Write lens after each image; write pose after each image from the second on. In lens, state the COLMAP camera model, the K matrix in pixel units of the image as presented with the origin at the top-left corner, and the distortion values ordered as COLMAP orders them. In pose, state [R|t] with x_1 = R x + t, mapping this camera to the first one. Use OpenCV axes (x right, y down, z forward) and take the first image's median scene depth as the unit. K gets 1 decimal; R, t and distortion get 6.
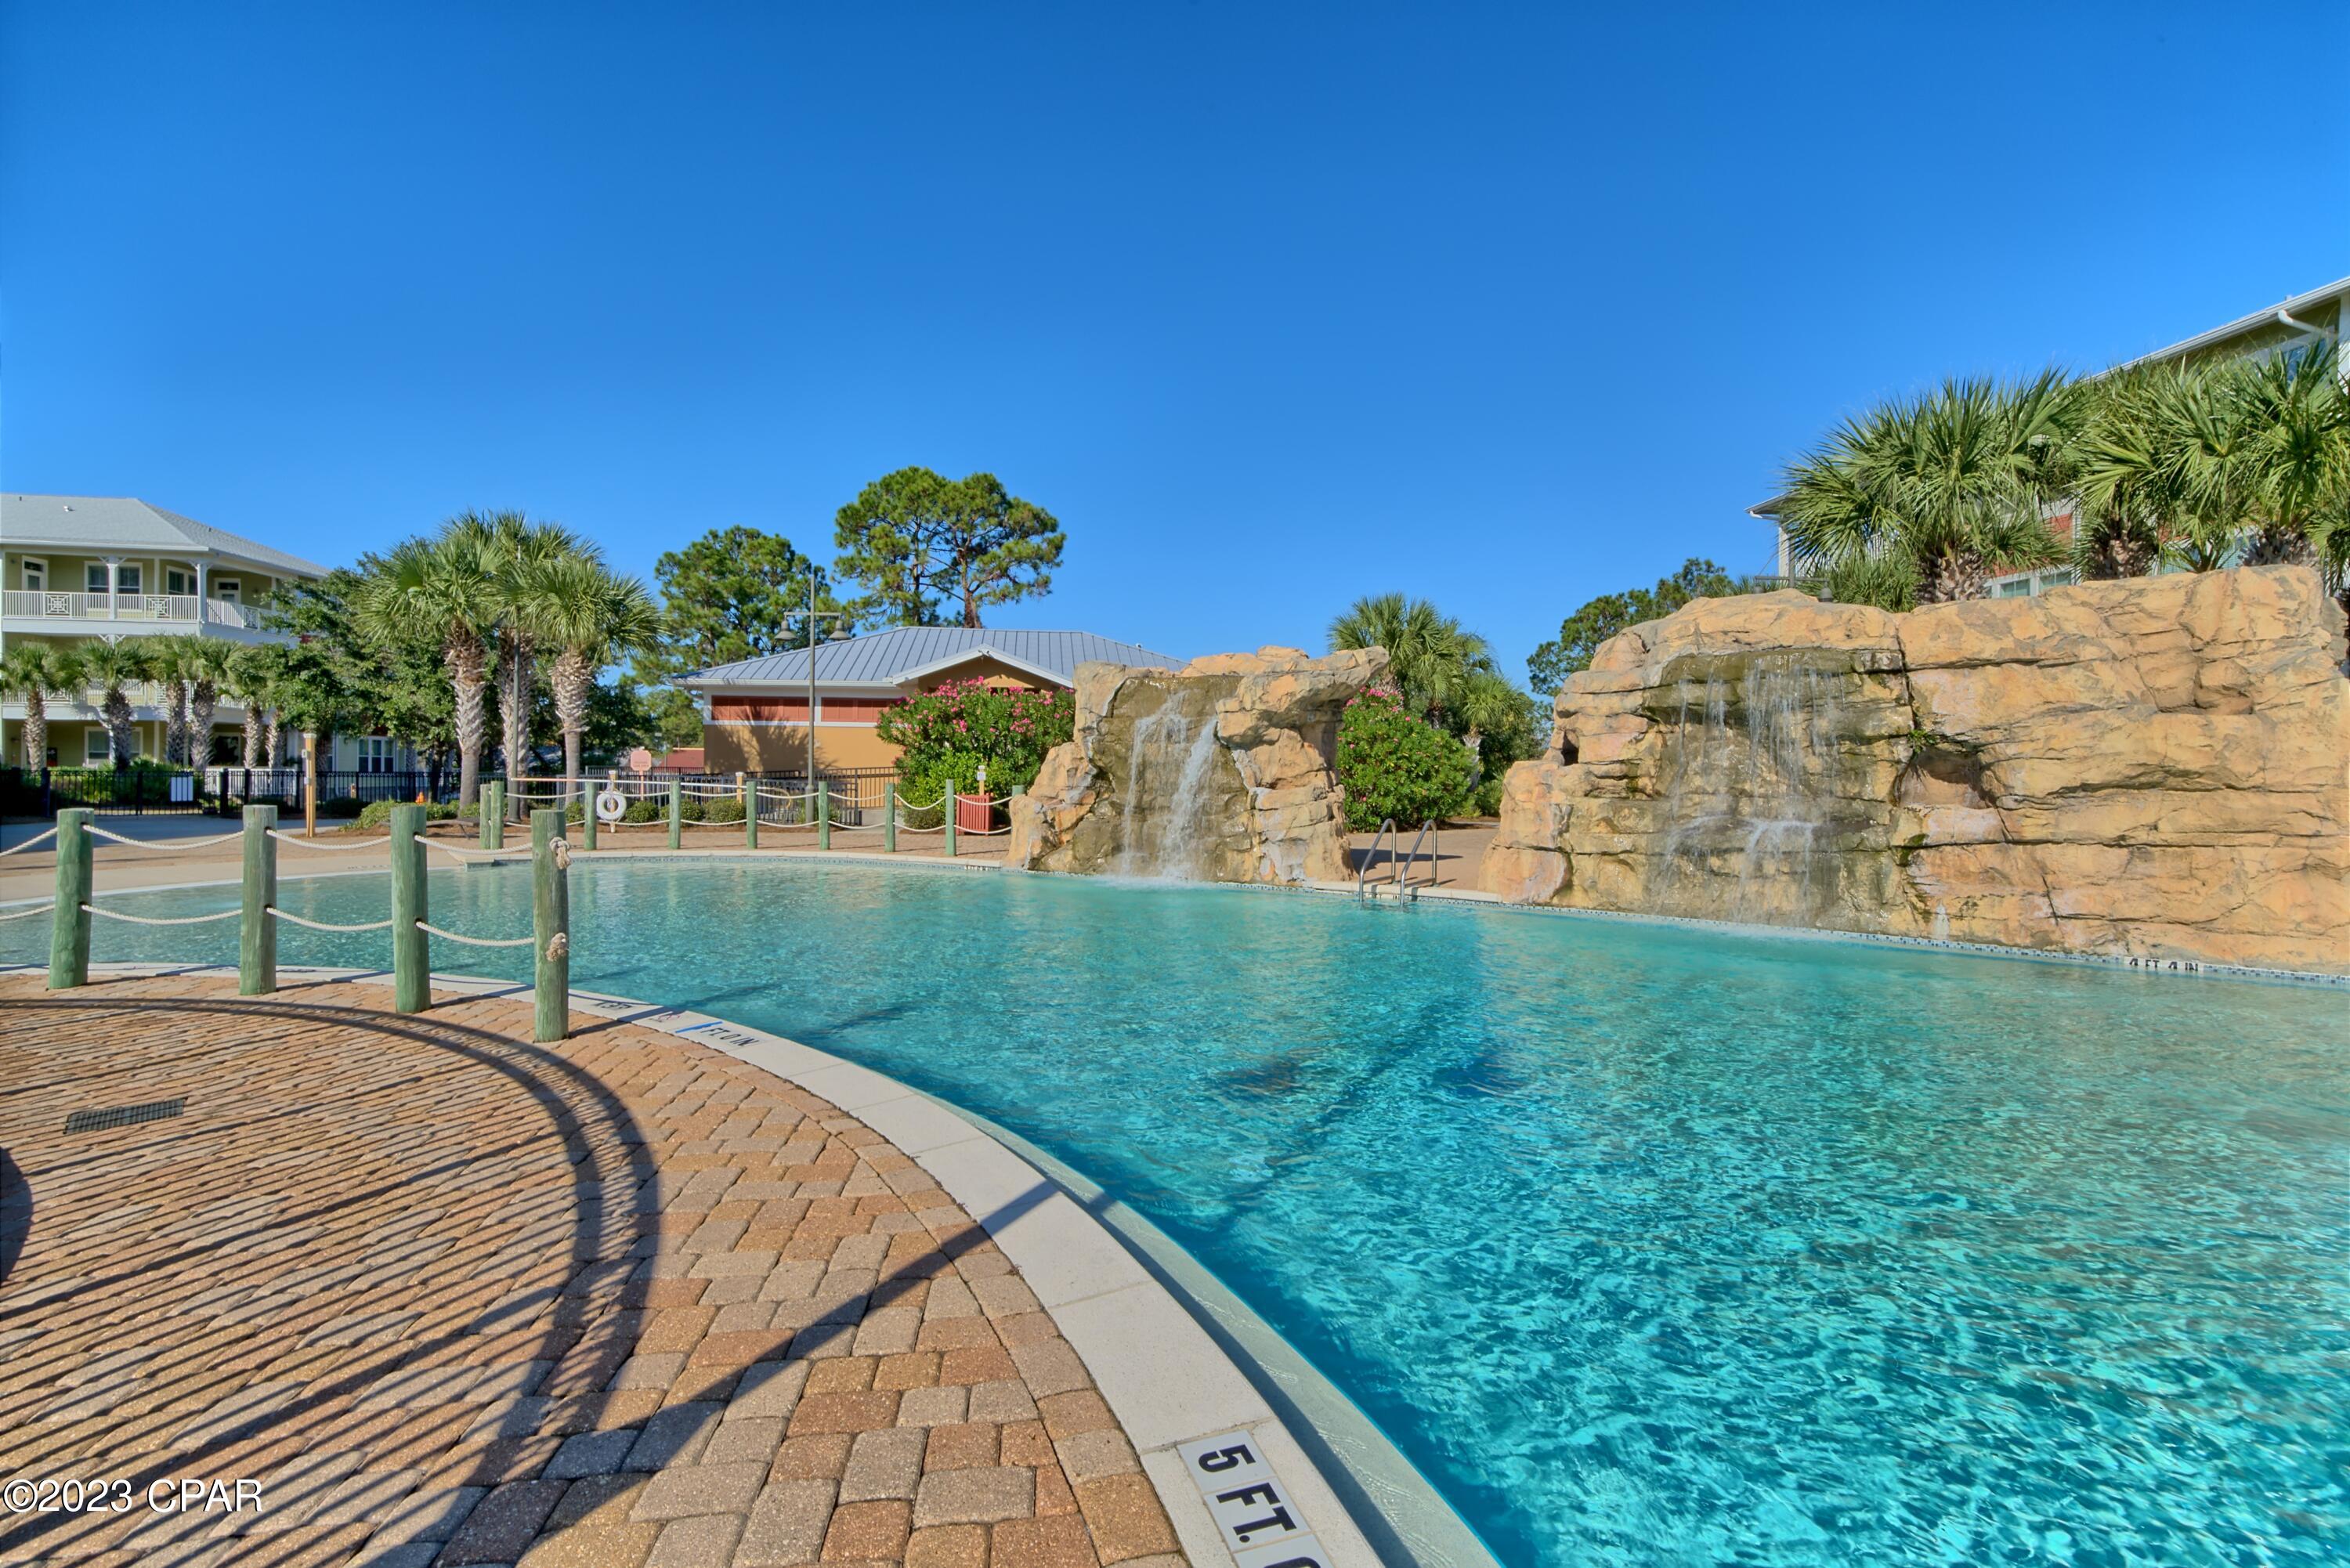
lens RADIAL K [[1067.1, 0, 1175.0], [0, 1067.1, 784.0], [0, 0, 1]] dist [0.012848, 0.000474]
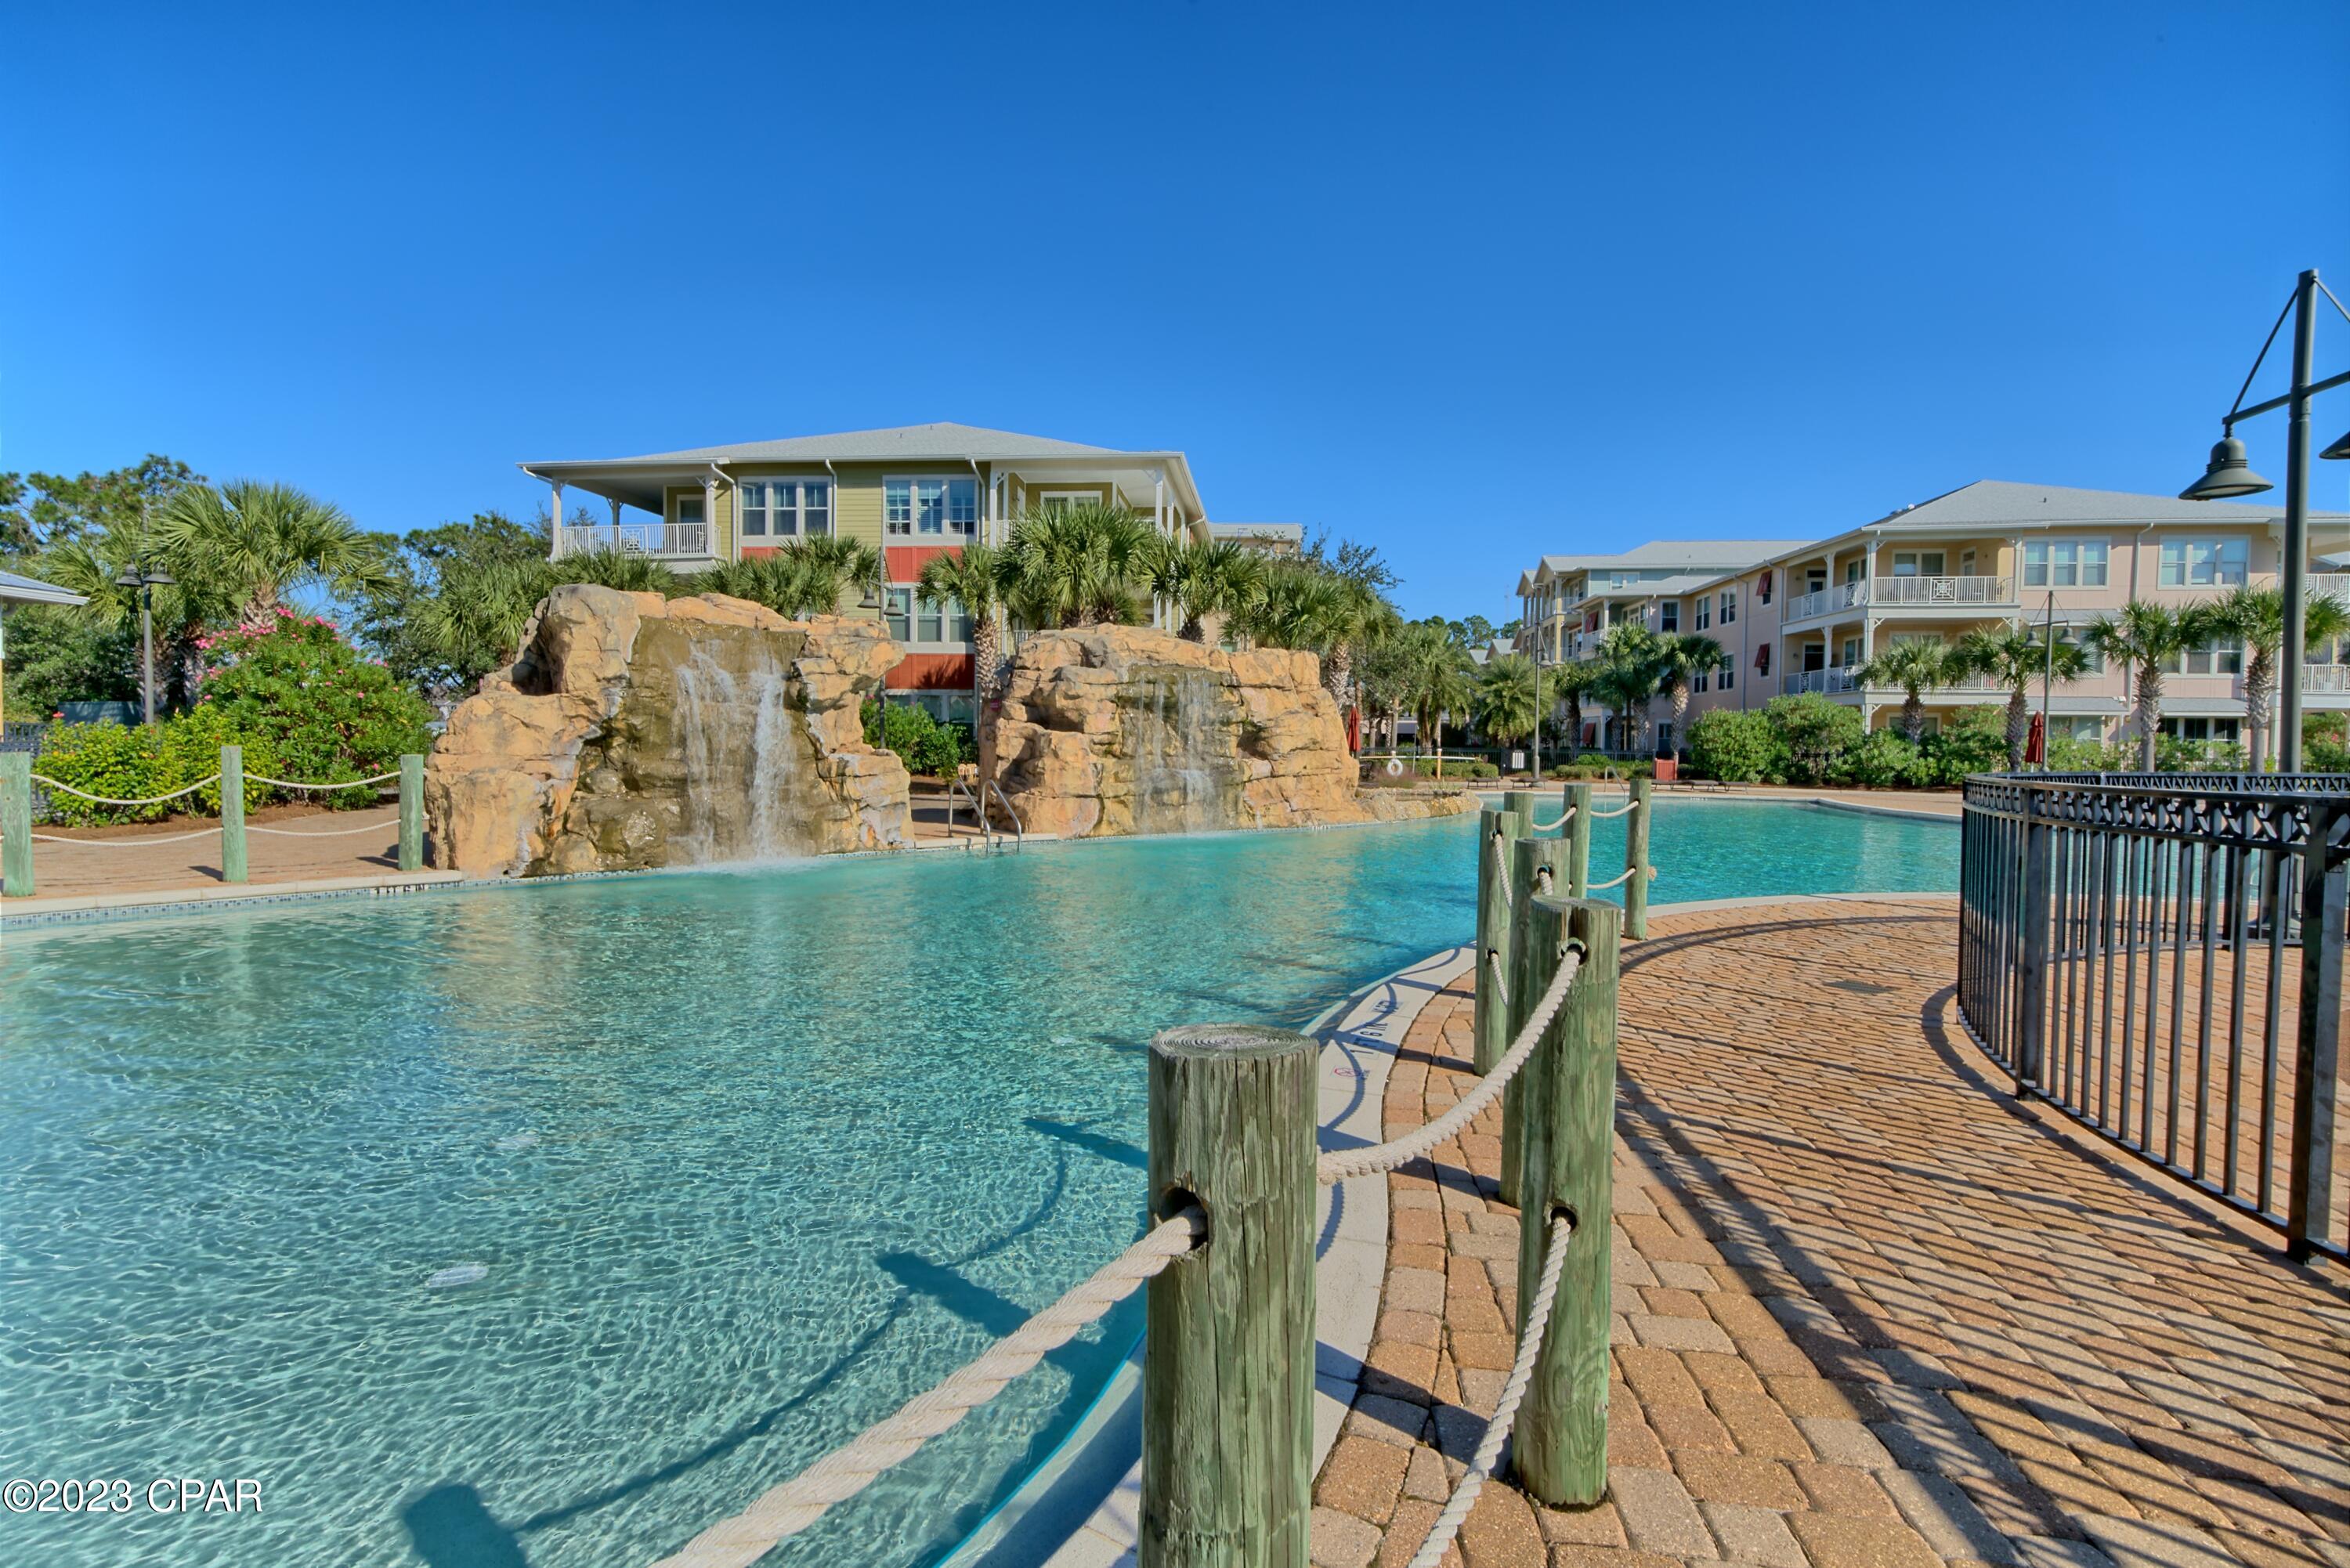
lens RADIAL K [[1067.1, 0, 1175.0], [0, 1067.1, 784.0], [0, 0, 1]] dist [0.012848, 0.000474]
pose [[0.219007, -0.040949, 0.974864, -0.670904], [-0.001289, 0.999106, 0.042257, -0.009066], [-0.975722, -0.010511, 0.218758, 0.409541]]
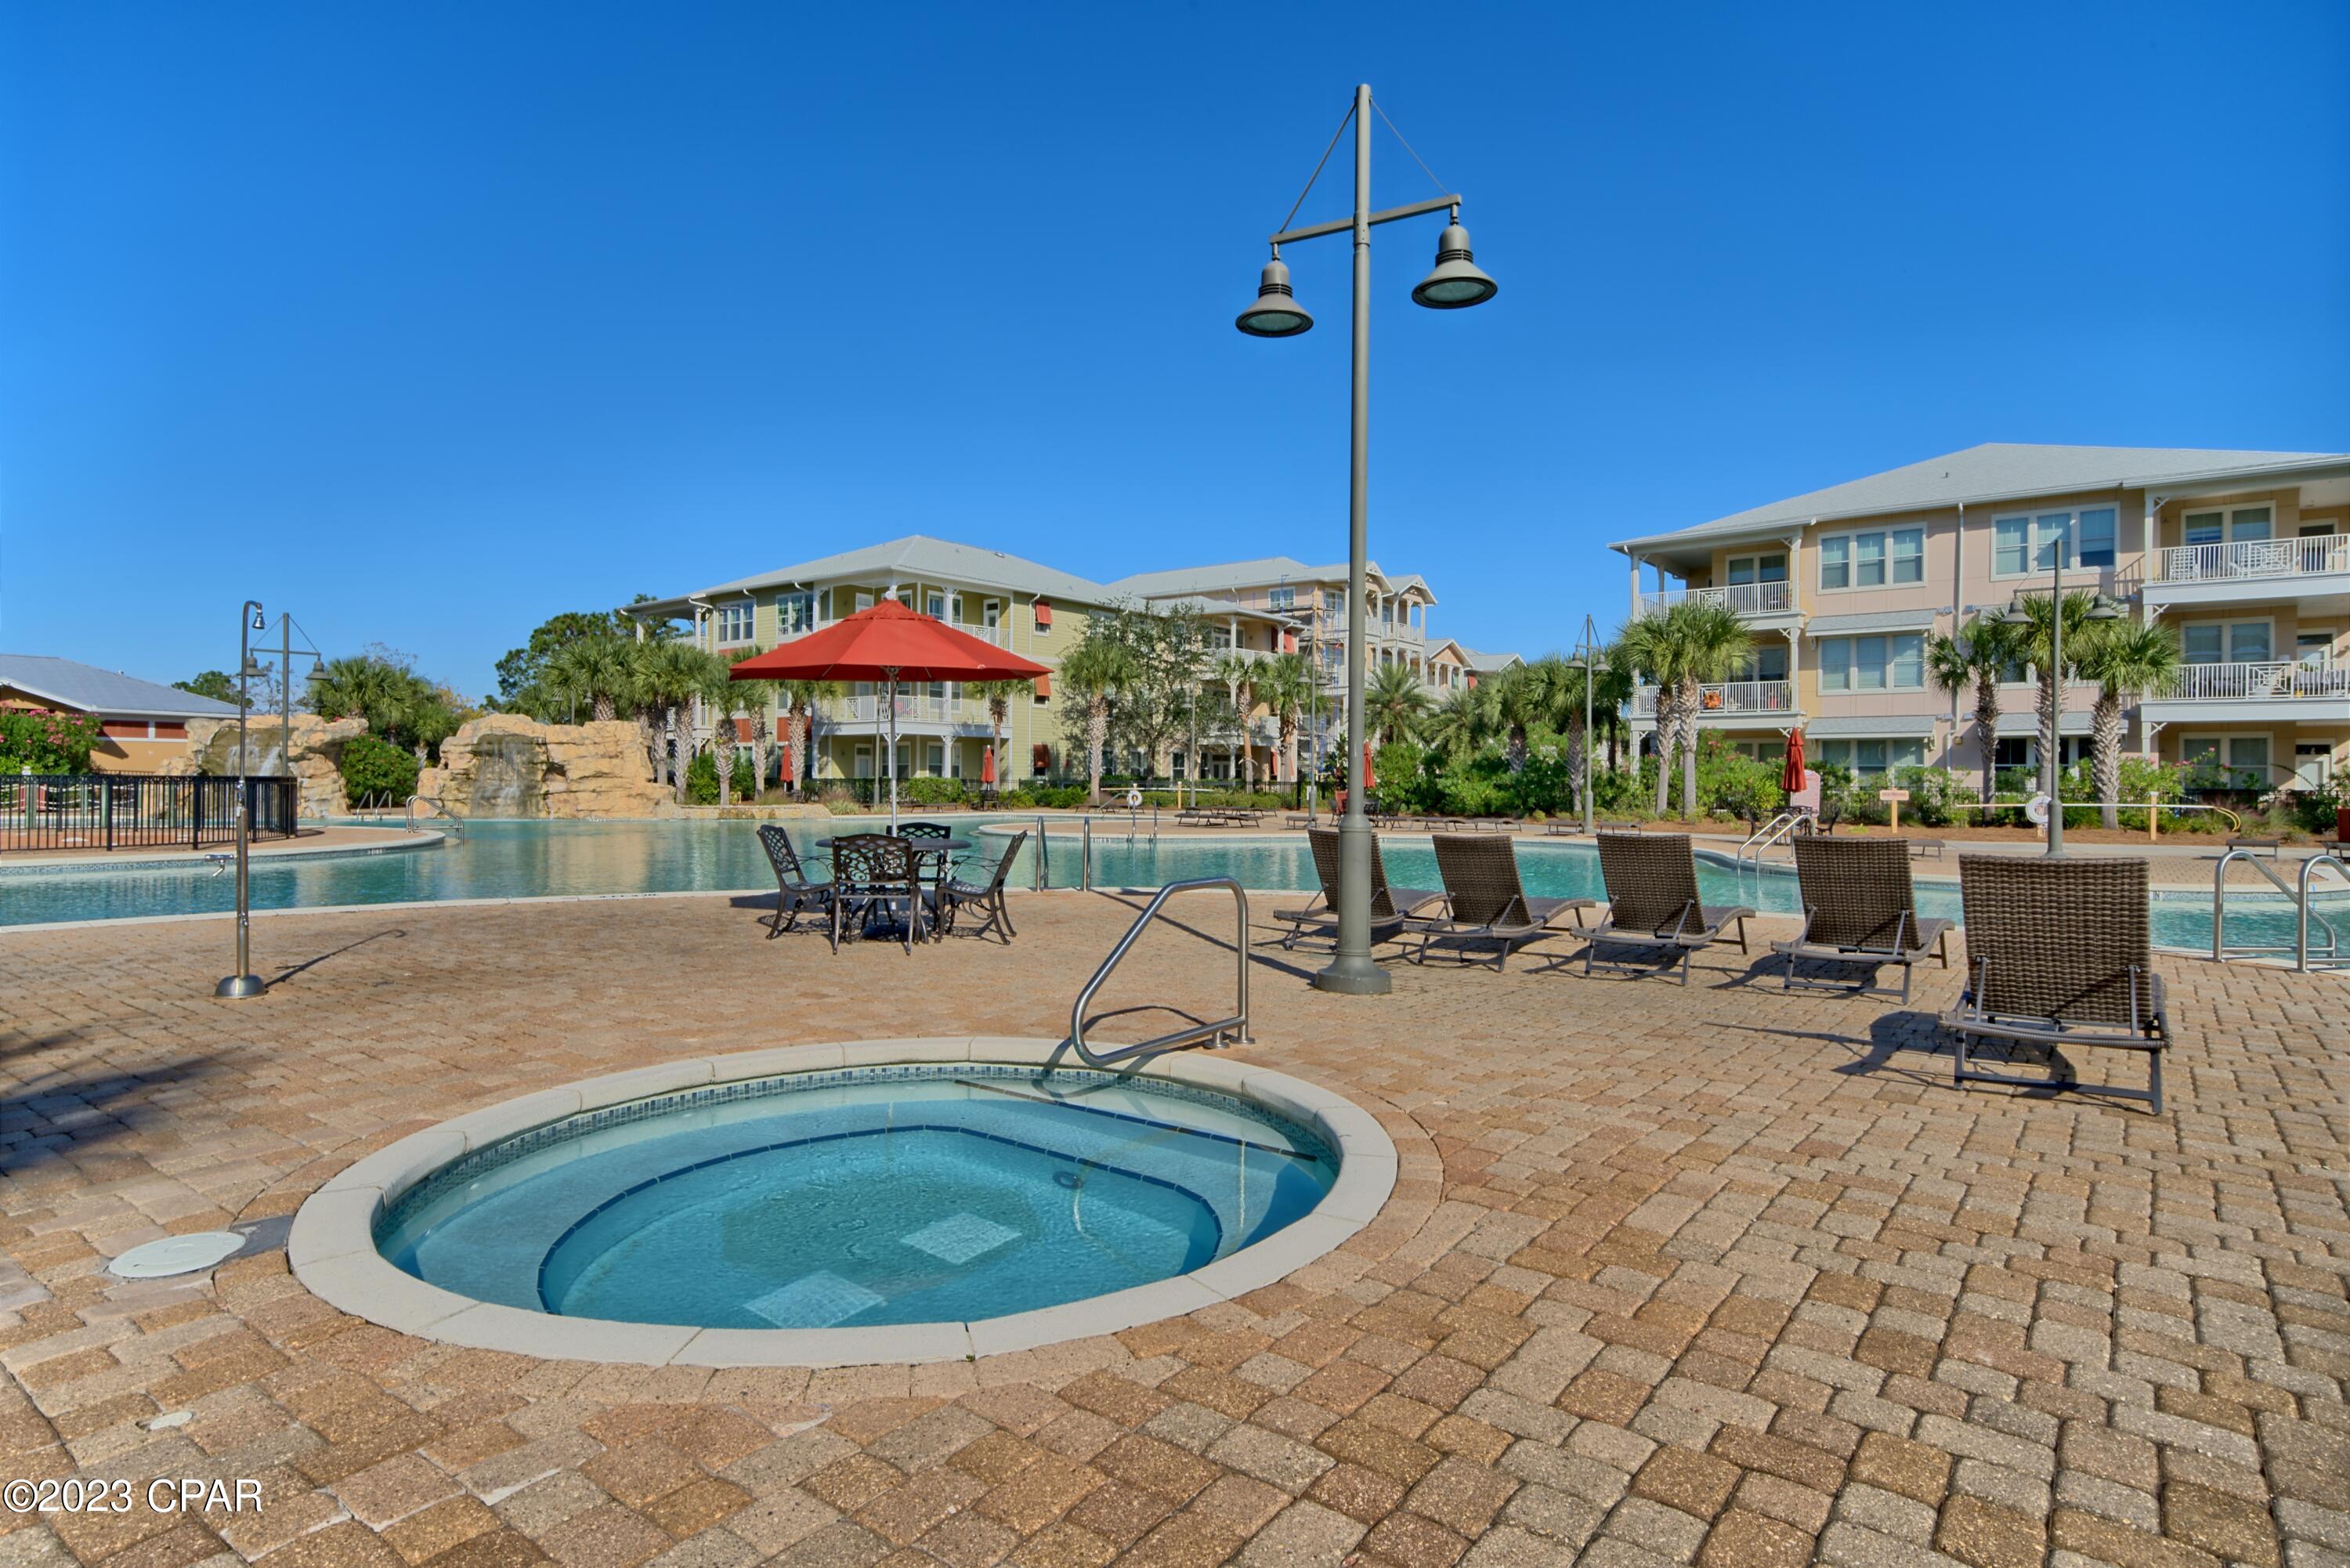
lens RADIAL K [[1241.3, 0, 1176.1], [0, 1241.3, 773.7], [0, 0, 1]] dist [0.019846, -0.000188]
pose [[0.698492, 0.003386, 0.715610, -0.465663], [0.004223, 0.999952, -0.008853, 0.021380], [-0.715605, 0.009206, 0.698444, -1.937153]]
